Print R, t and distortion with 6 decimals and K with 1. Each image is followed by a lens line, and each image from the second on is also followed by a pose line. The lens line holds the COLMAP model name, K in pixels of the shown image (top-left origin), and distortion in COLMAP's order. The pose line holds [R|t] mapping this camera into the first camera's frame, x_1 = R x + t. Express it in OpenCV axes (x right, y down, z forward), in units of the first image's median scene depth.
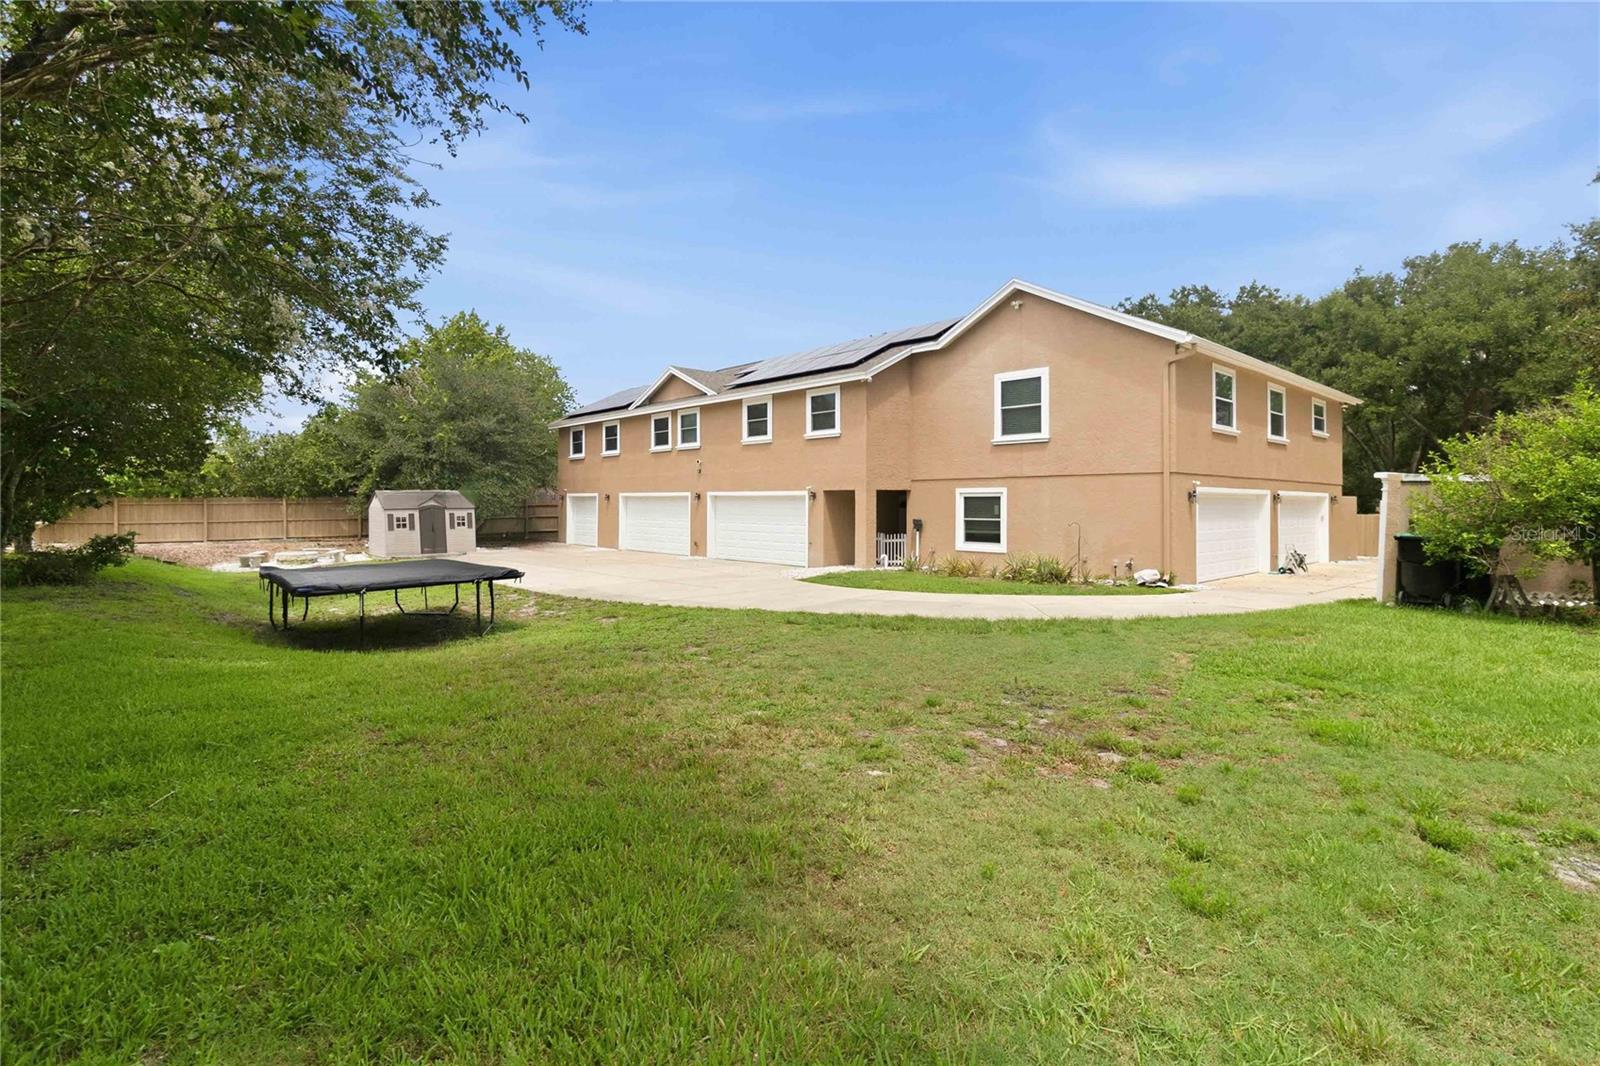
lens RADIAL K [[758.4, 0, 812.1], [0, 758.4, 536.6], [0, 0, 1]] dist [-0.000531, -0.000609]
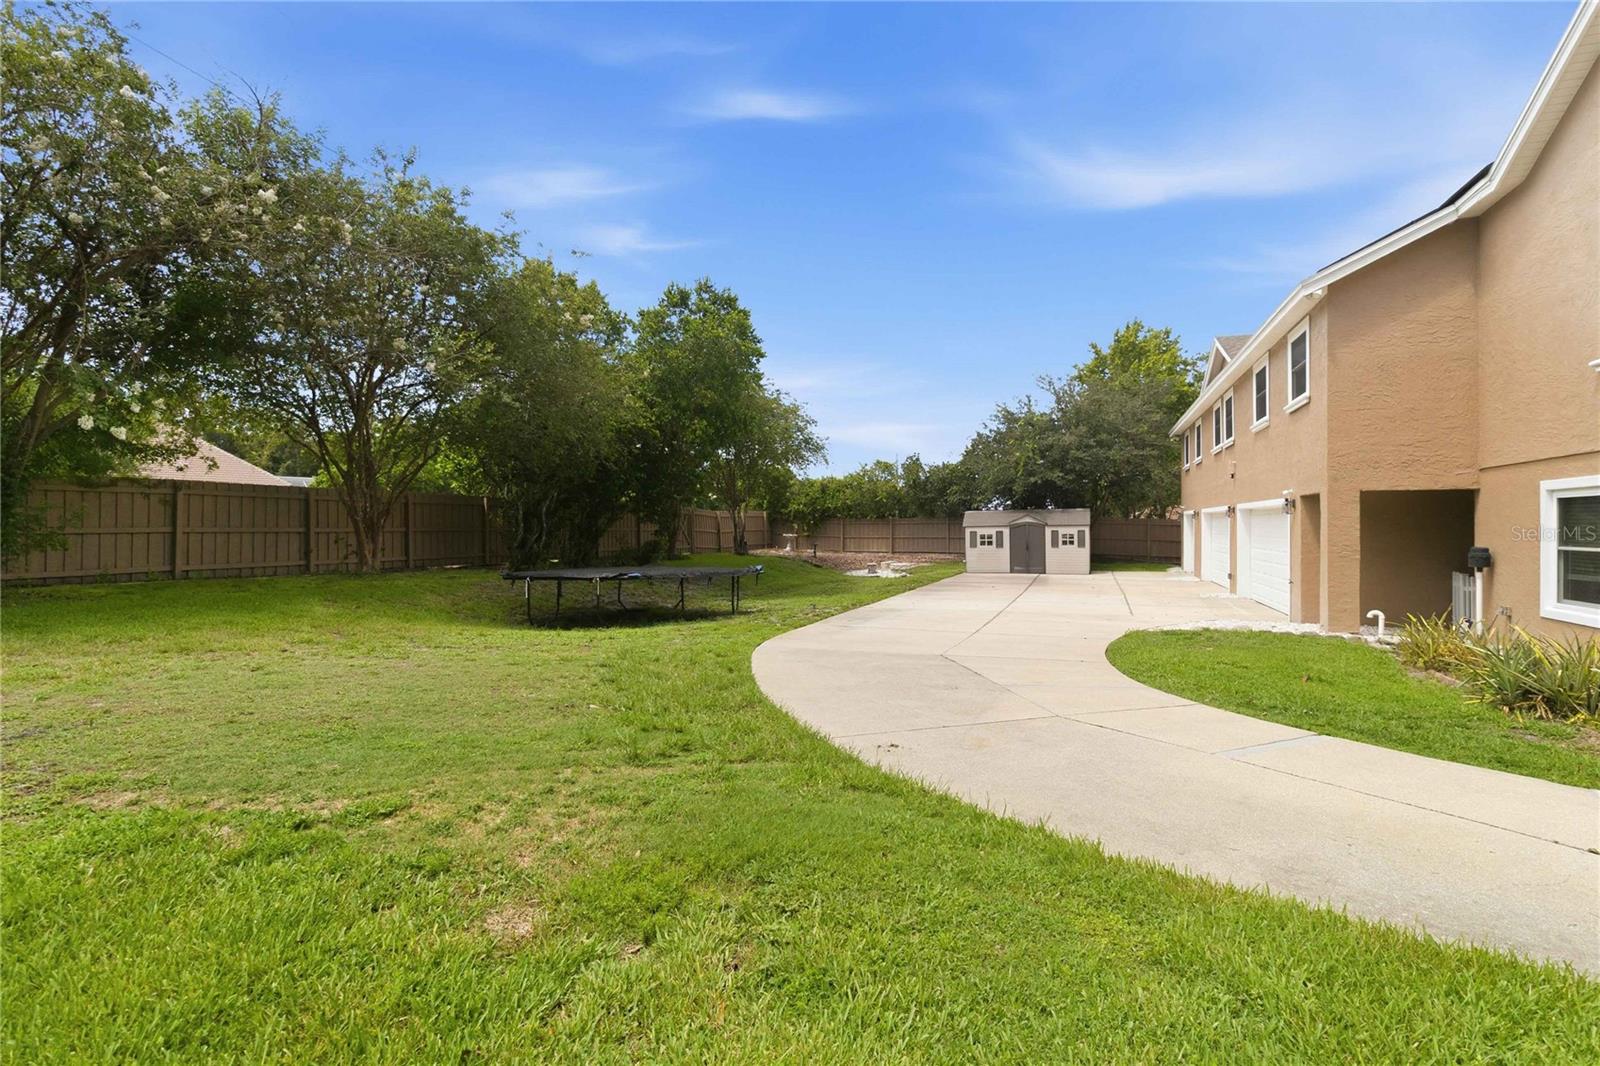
lens RADIAL K [[758.4, 0, 812.1], [0, 758.4, 536.6], [0, 0, 1]] dist [-0.000531, -0.000609]
pose [[0.460190, 0.016318, -0.887670, 0.373685], [-0.046821, 0.998886, -0.005910, -0.006431], [0.886585, 0.044281, 0.460442, 0.382397]]
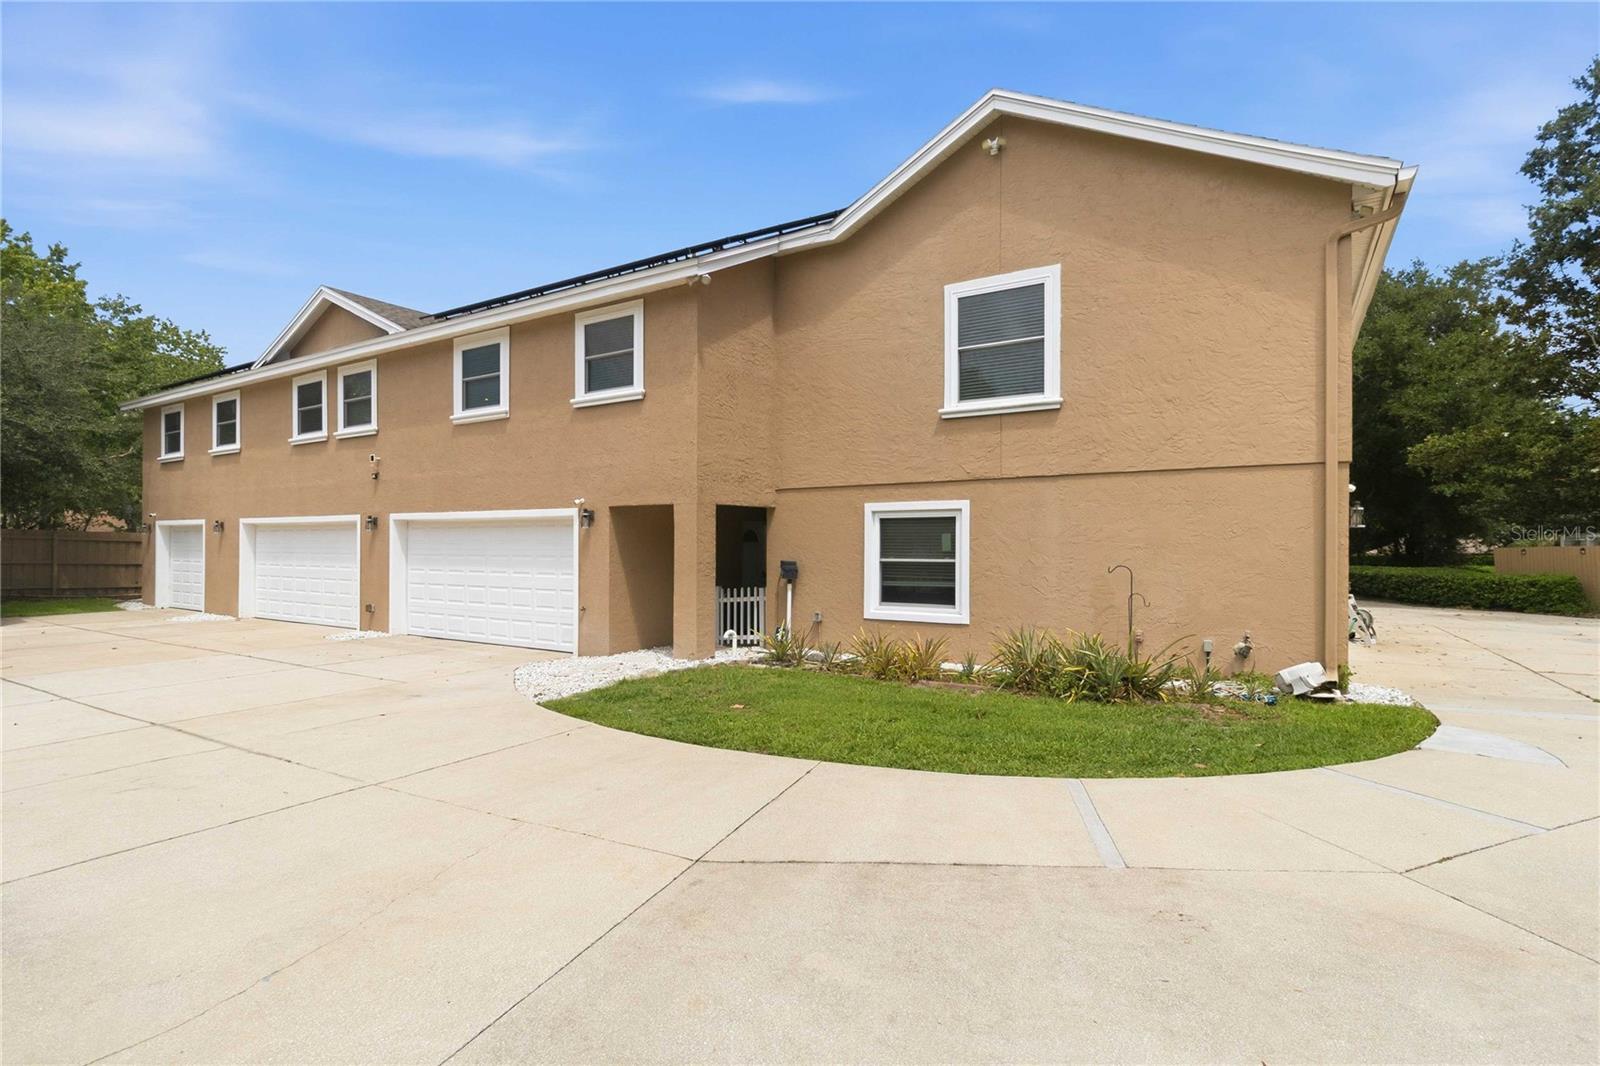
lens RADIAL K [[758.4, 0, 812.1], [0, 758.4, 536.6], [0, 0, 1]] dist [-0.000531, -0.000609]
pose [[0.962535, 0.001653, 0.271152, 0.007971], [0.013133, 0.998524, -0.052704, -0.011523], [-0.270839, 0.054290, 0.961092, 0.471538]]
